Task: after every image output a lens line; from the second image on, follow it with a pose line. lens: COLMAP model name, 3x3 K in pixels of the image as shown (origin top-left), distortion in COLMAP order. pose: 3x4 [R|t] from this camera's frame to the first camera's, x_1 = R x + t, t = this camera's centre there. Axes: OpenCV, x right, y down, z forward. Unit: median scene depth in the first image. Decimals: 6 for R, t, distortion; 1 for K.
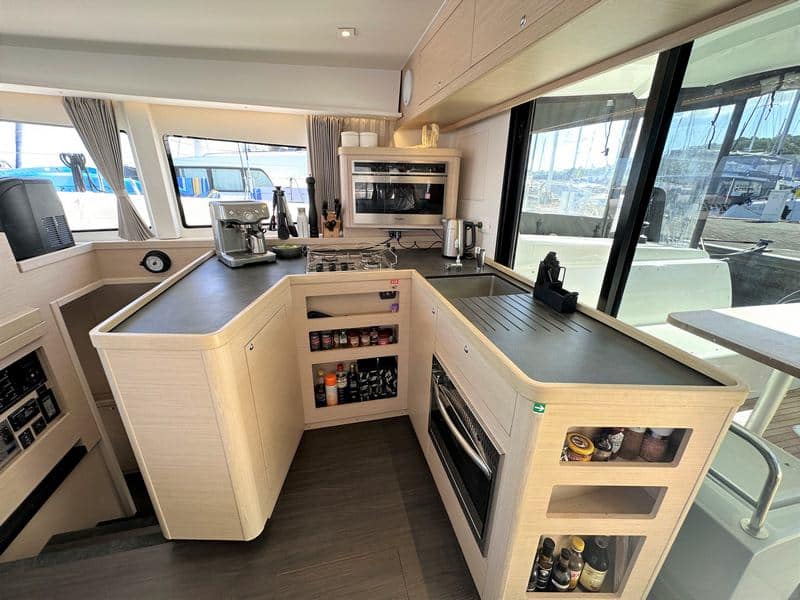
lens RADIAL K [[319.4, 0, 400.0], [0, 319.4, 300.0], [0, 0, 1]] dist [0.000623, -0.000054]
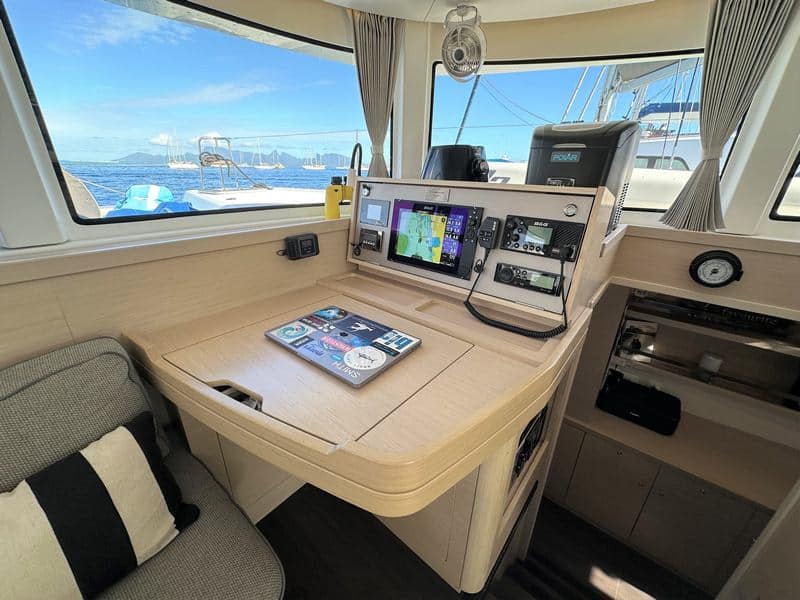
lens RADIAL K [[319.4, 0, 400.0], [0, 319.4, 300.0], [0, 0, 1]] dist [0.000623, -0.000054]
pose [[0.591014, 0.303637, -0.747333, -0.654587], [-0.289956, 0.944497, 0.154438, 0.015911], [0.752747, 0.125418, 0.646253, 0.169265]]
